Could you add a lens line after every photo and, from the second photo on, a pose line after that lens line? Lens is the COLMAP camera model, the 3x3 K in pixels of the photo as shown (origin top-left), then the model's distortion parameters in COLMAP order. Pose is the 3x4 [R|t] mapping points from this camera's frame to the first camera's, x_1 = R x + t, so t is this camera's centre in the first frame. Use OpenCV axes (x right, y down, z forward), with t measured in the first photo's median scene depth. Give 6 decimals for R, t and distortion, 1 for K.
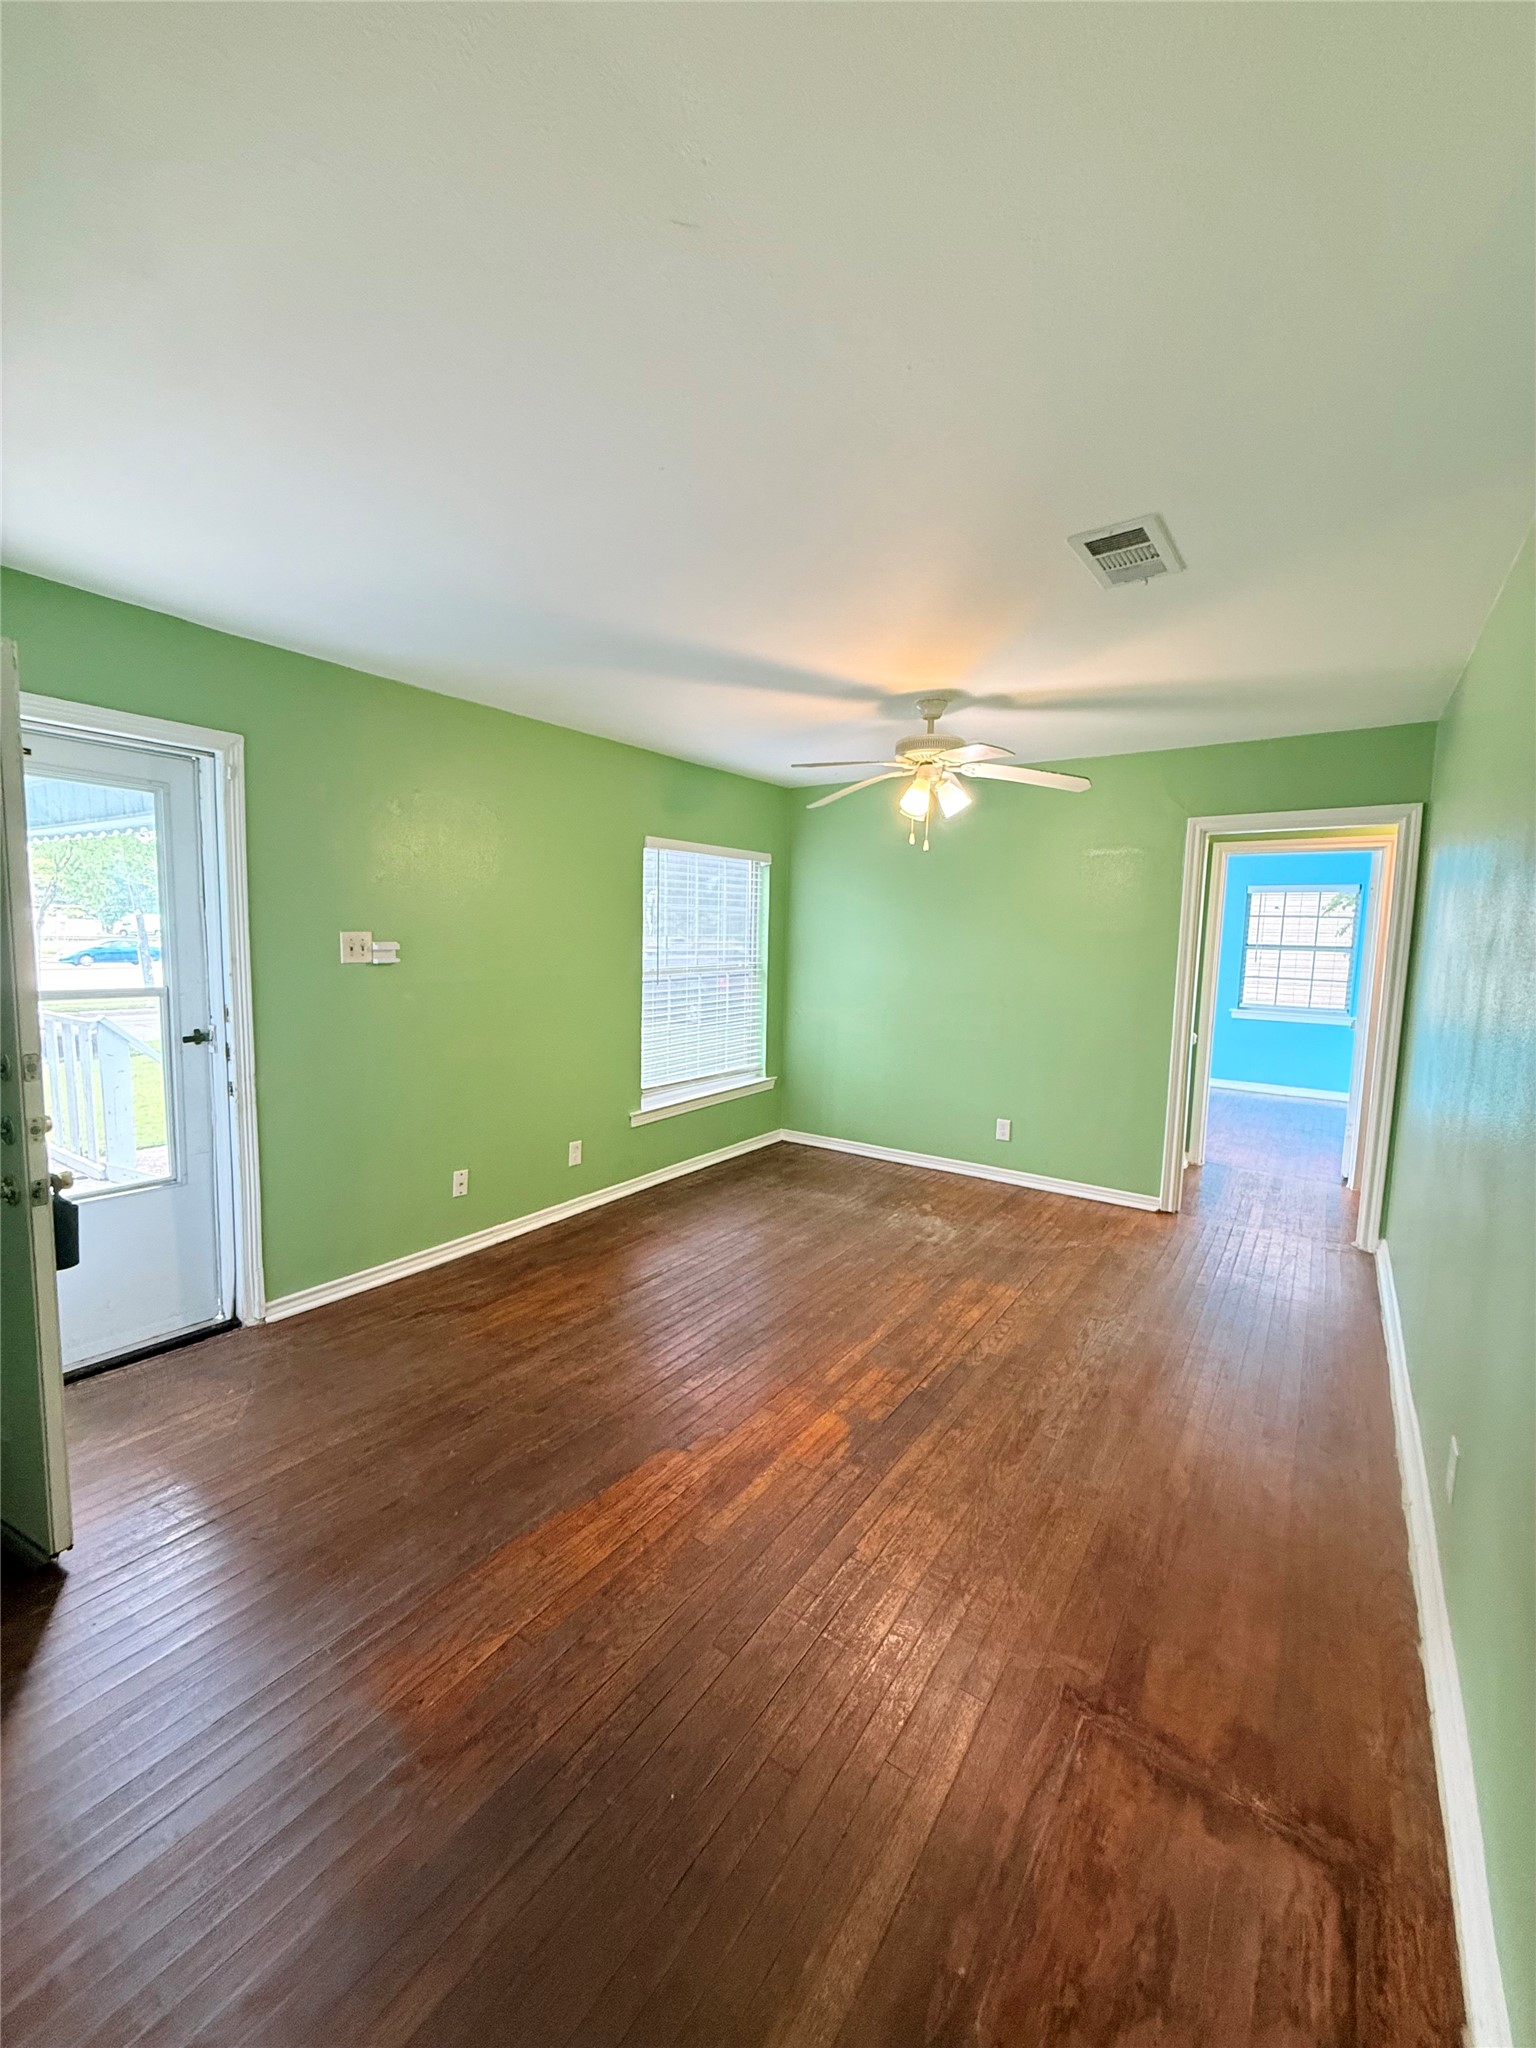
lens RADIAL K [[819.7, 0, 771.2], [0, 819.7, 1019.6], [0, 0, 1]] dist [0.001220, 0.000592]
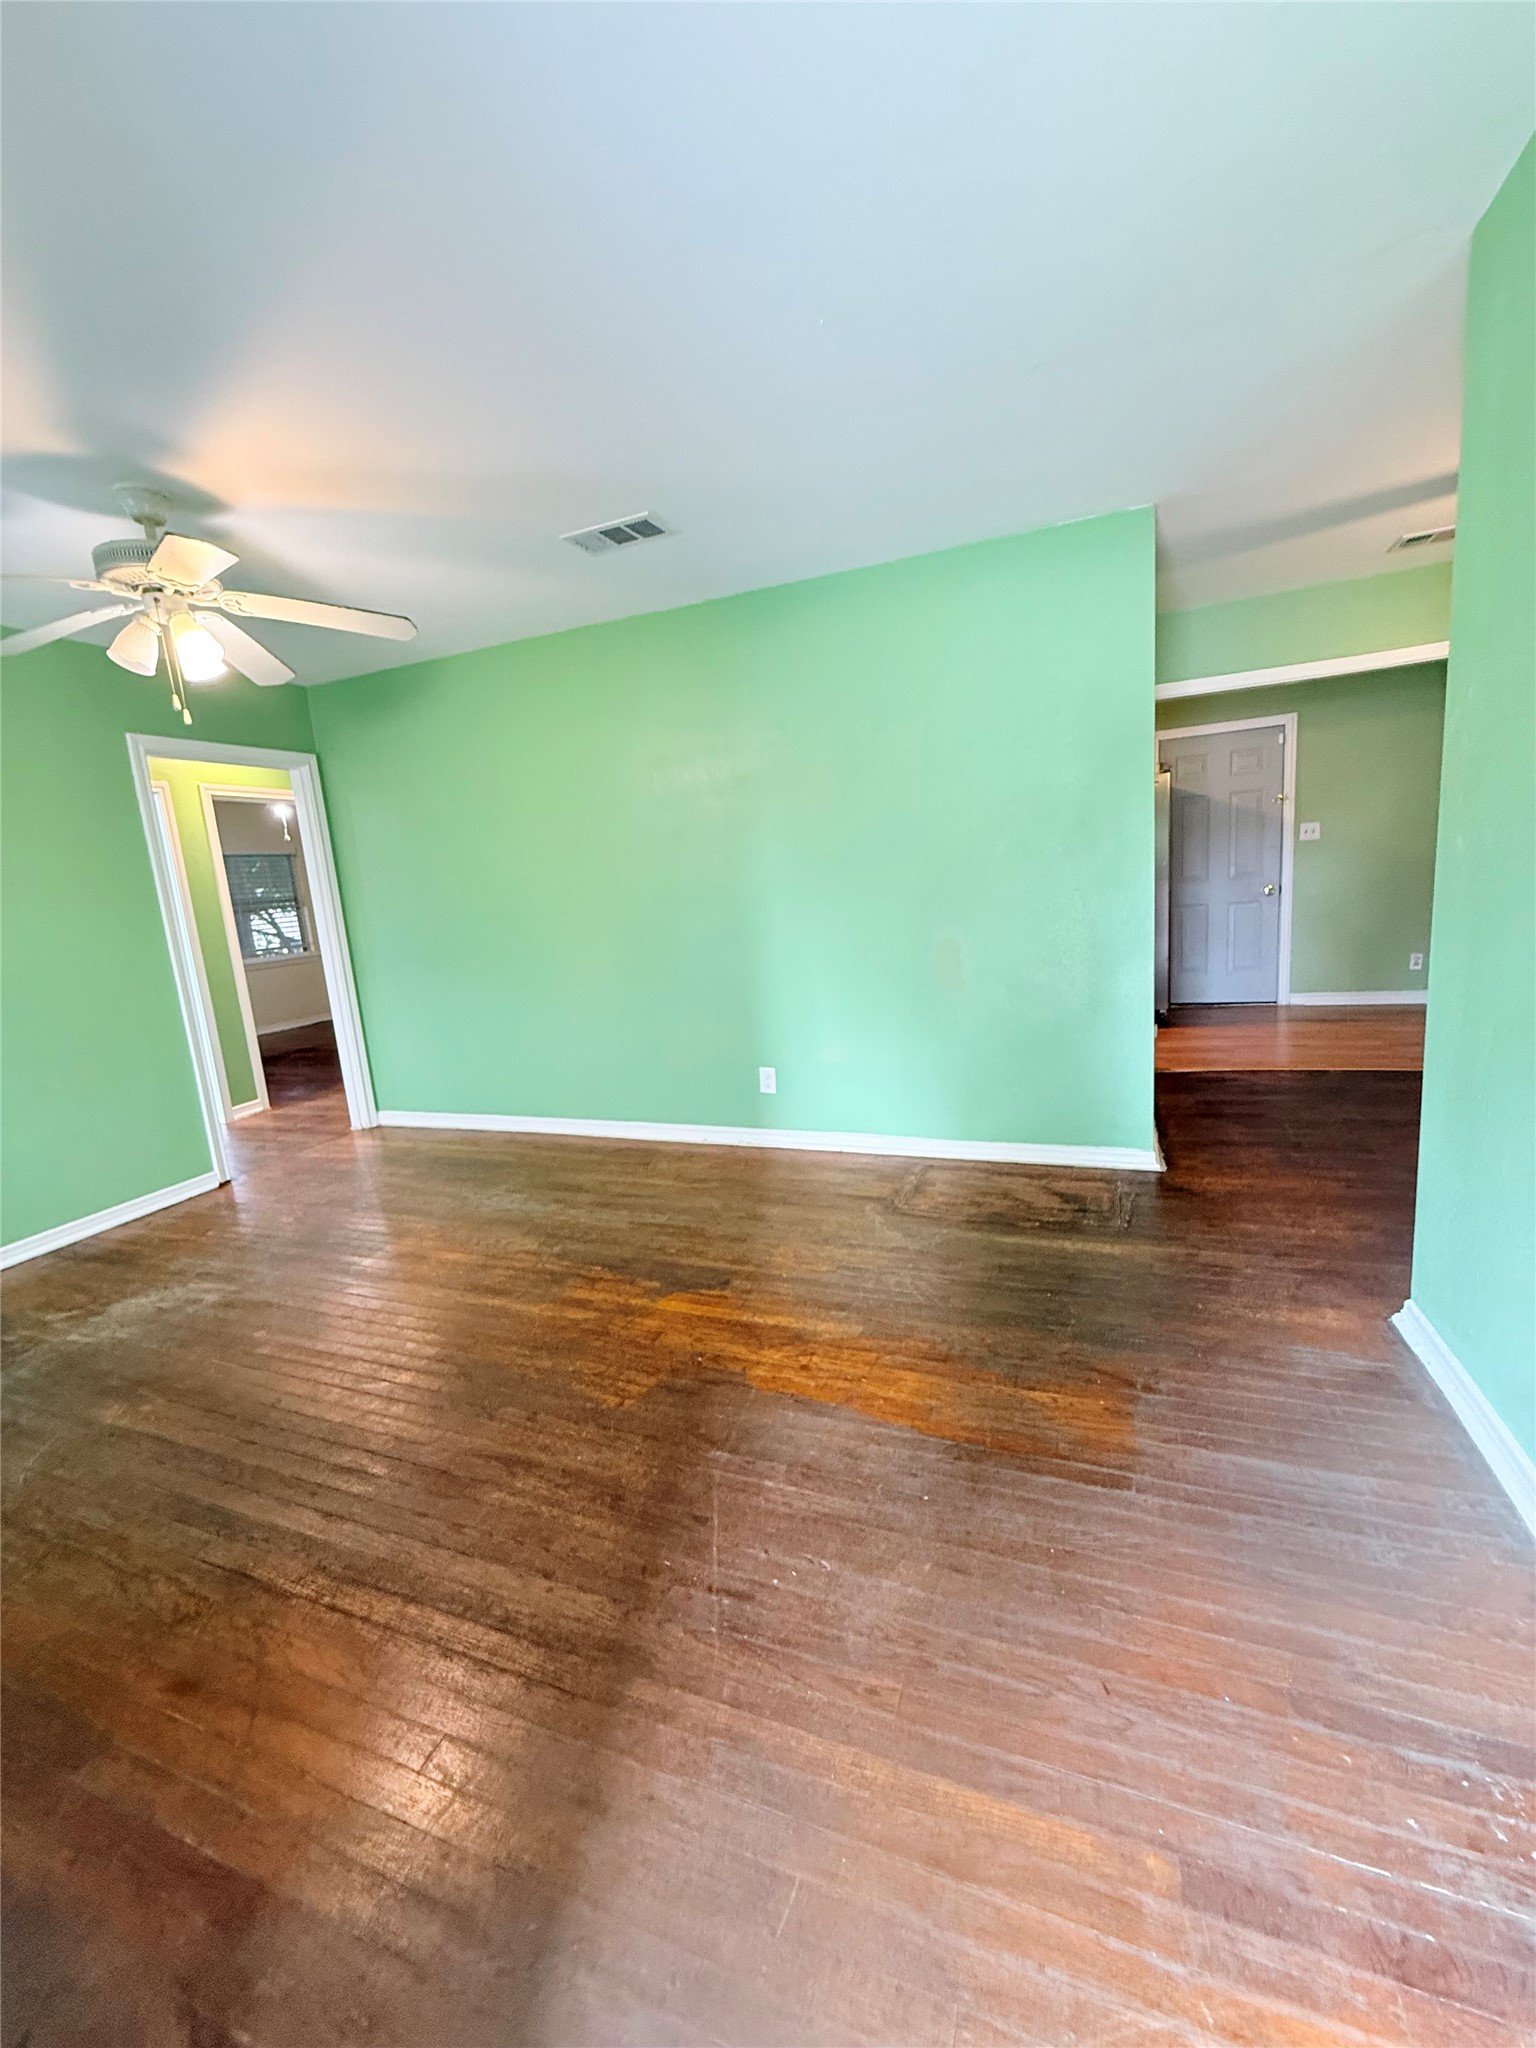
lens RADIAL K [[819.7, 0, 771.2], [0, 819.7, 1019.6], [0, 0, 1]] dist [0.001220, 0.000592]
pose [[-0.230057, -0.169831, 0.958244, -0.747185], [0.176207, 0.961111, 0.212644, -0.034178], [-0.957092, 0.217769, -0.191185, 0.858438]]
